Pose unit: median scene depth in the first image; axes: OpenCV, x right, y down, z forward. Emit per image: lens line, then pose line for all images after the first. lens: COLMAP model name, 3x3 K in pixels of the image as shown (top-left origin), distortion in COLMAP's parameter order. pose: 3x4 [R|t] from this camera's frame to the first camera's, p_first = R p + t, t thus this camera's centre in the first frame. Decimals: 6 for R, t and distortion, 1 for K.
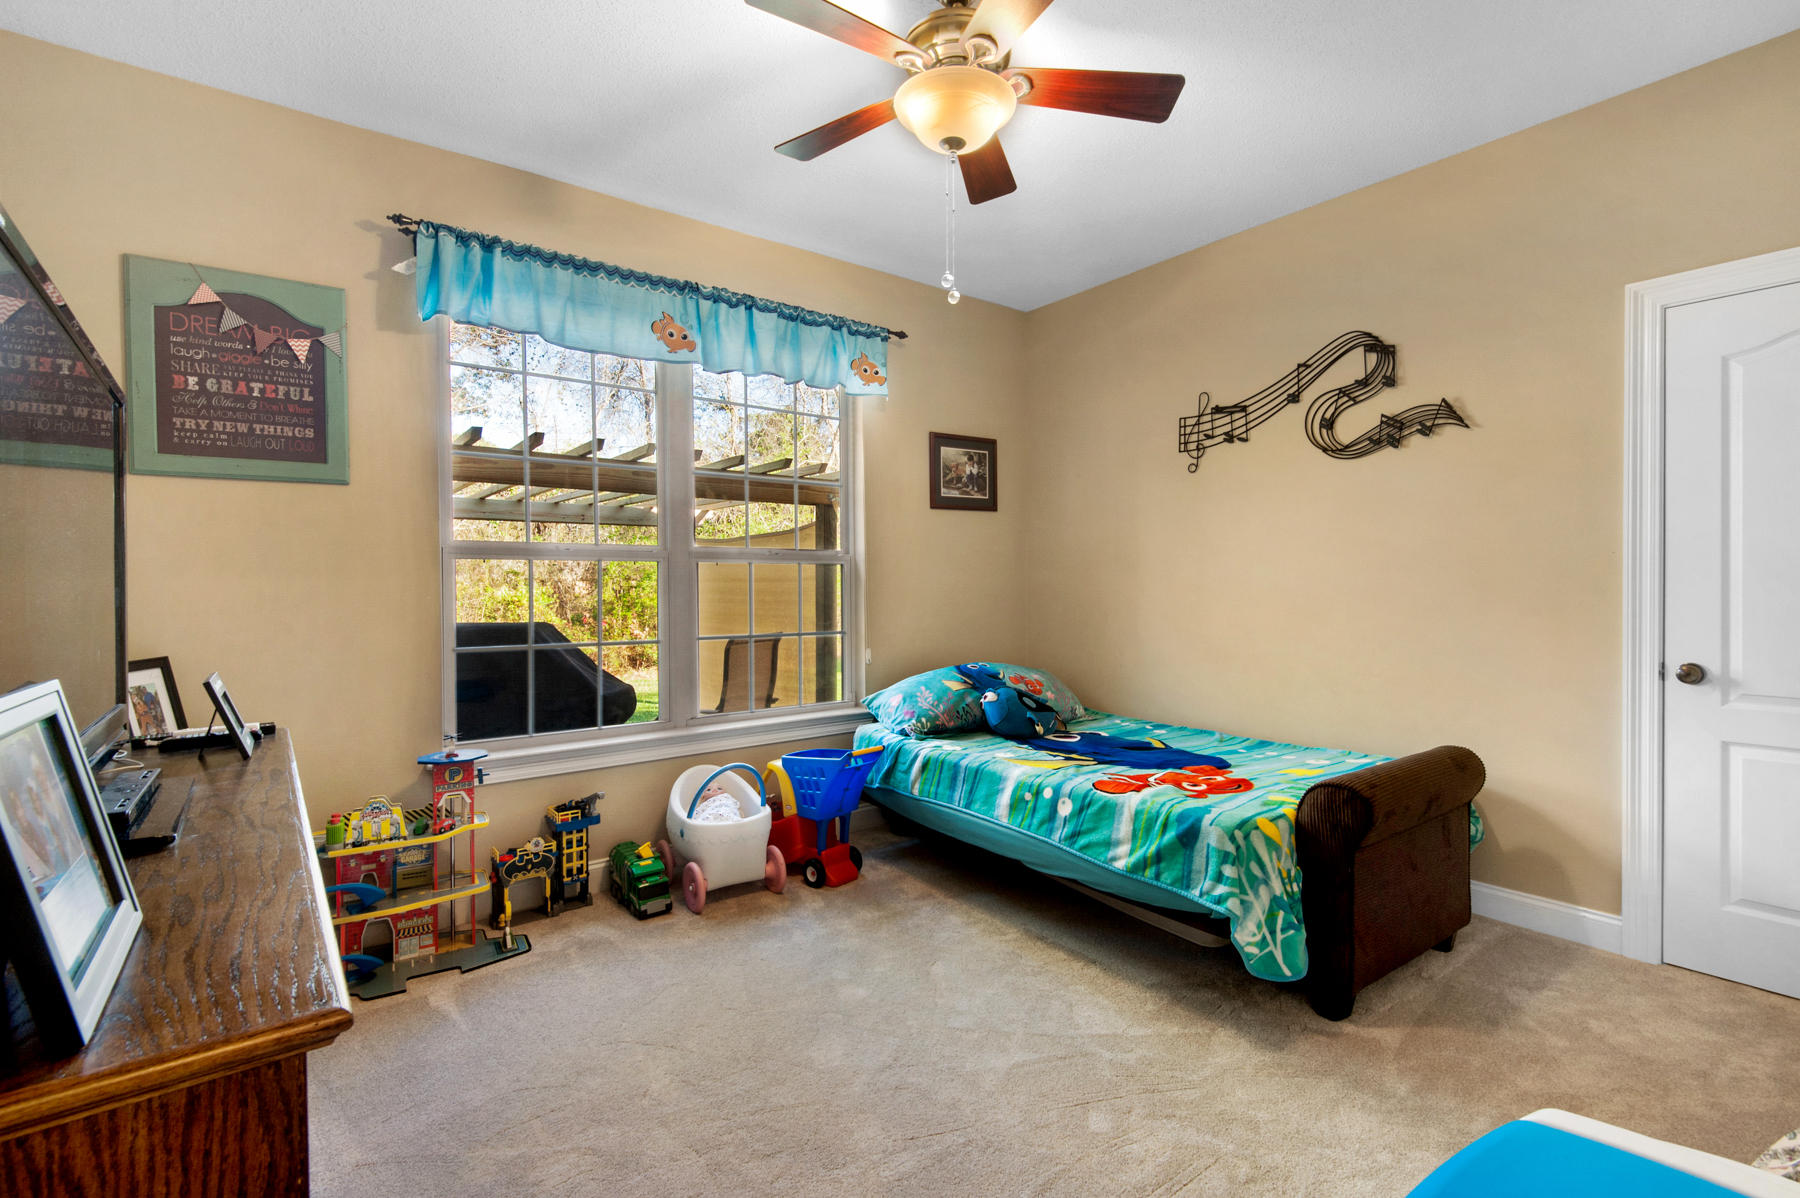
lens RADIAL K [[808.6, 0, 902.3], [0, 808.6, 575.2], [0, 0, 1]] dist [-0.000775, -0.000310]
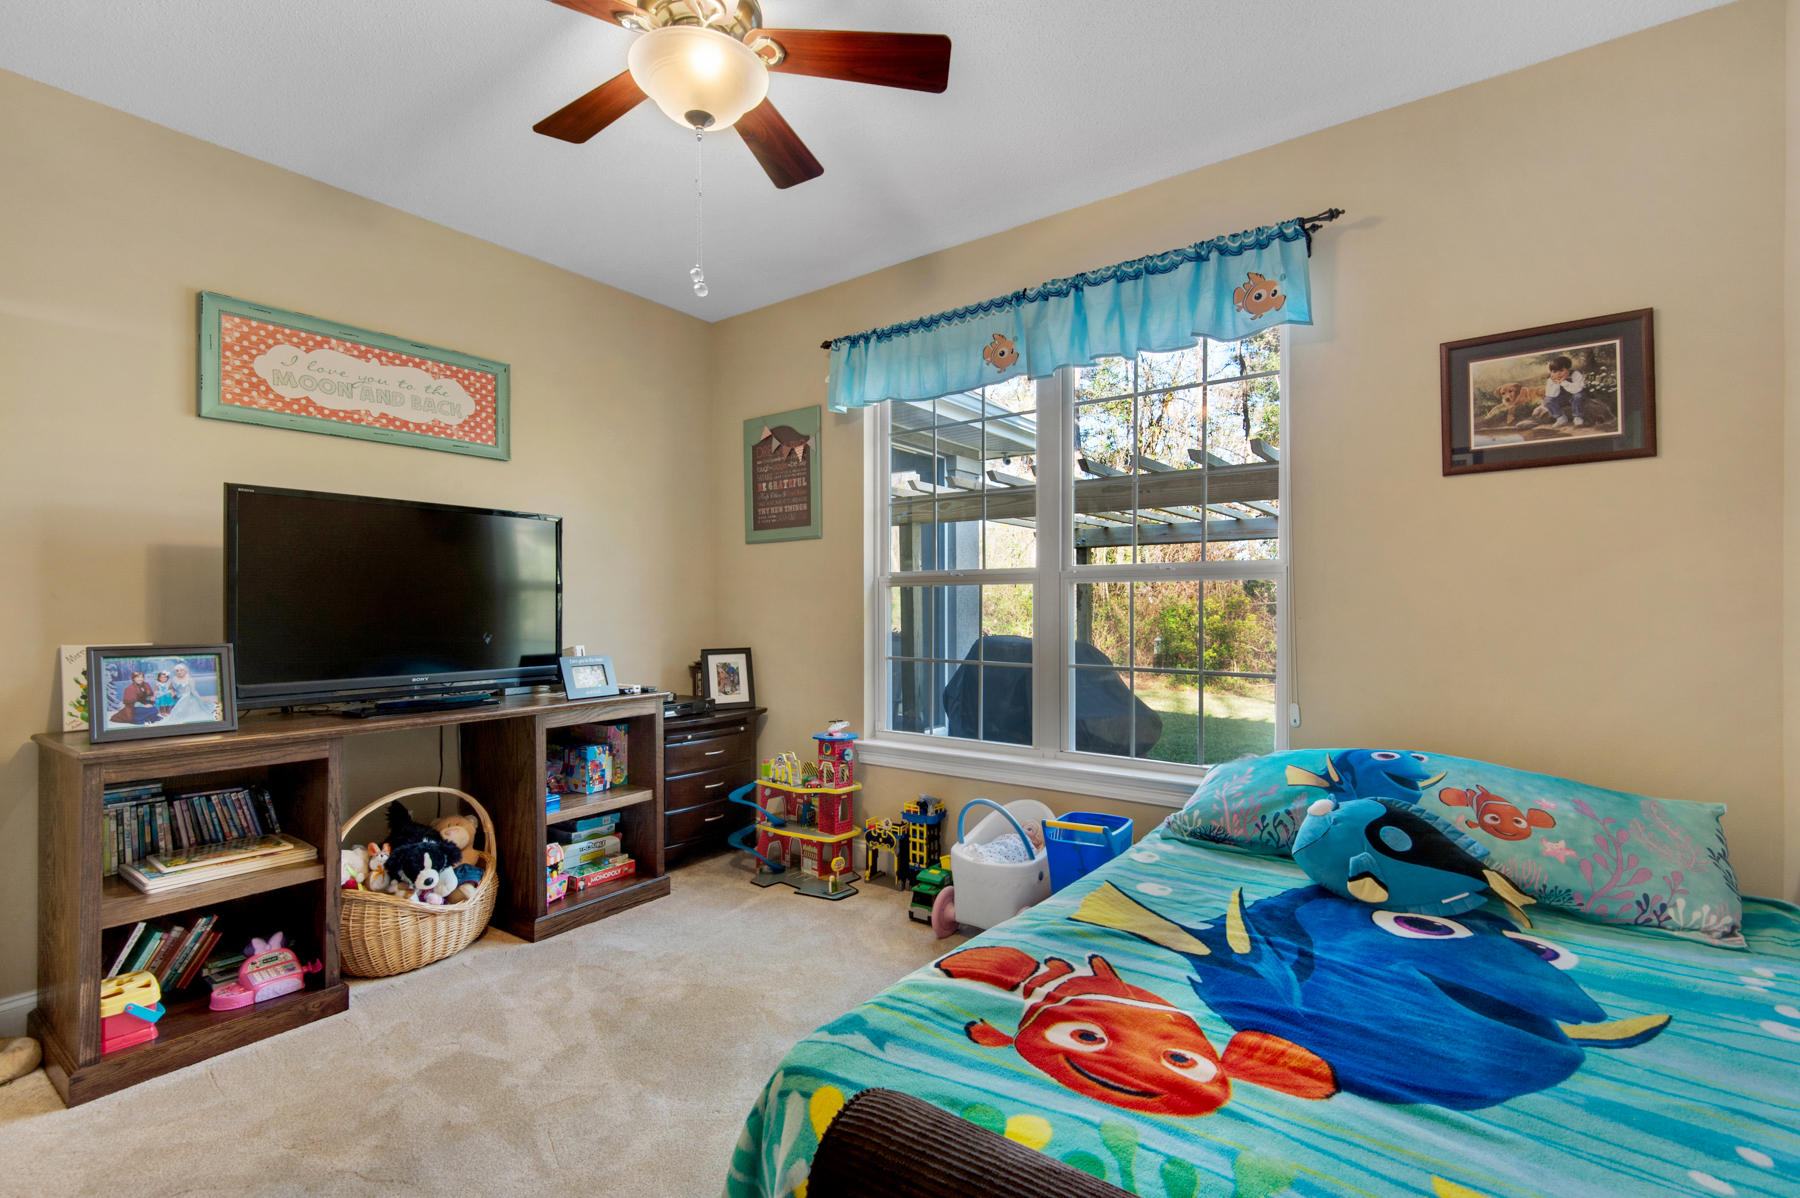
lens RADIAL K [[842.9, 0, 900.0], [0, 842.9, 599.0], [0, 0, 1]] dist [-0.000069, -0.000703]
pose [[0.257738, -0.011264, -0.966149, 0.633055], [0.004974, 0.999934, -0.010331, 0.011138], [0.966202, -0.002143, 0.257777, 0.579699]]
